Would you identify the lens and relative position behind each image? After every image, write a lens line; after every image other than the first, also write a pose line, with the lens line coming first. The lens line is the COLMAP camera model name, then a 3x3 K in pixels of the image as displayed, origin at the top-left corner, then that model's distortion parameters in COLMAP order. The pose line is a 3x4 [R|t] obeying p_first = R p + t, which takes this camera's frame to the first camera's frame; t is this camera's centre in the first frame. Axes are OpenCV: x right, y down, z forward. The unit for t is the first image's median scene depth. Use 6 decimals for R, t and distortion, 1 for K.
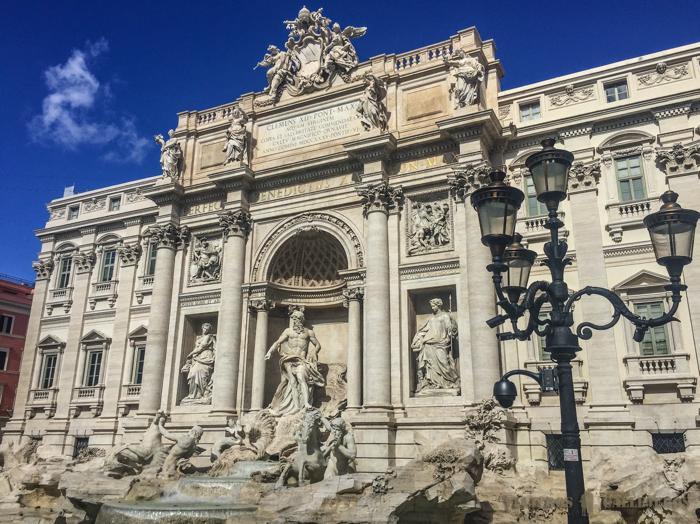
lens RADIAL K [[609.0, 0, 350.0], [0, 609.0, 262.0], [0, 0, 1]] dist [0.104846, -0.103349]
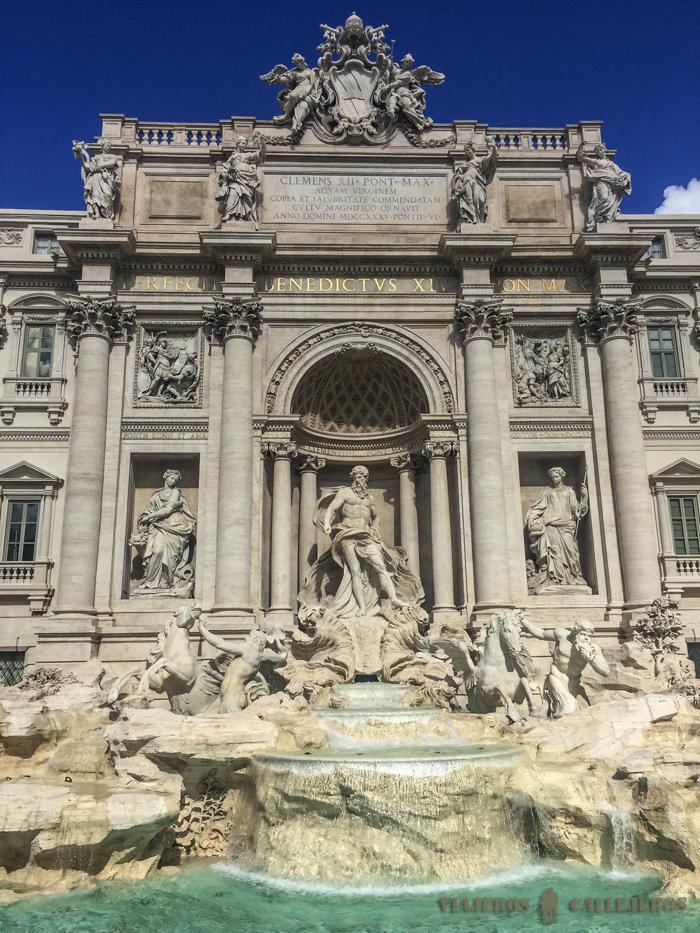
lens RADIAL K [[782.8, 0, 350.0], [0, 782.8, 466.5], [0, 0, 1]] dist [0.099677, -0.095136]
pose [[0.880399, 0.100803, 0.463396, -0.451196], [-0.122219, 0.992369, 0.016332, 0.062398], [-0.458213, -0.071015, 0.886001, 0.213402]]
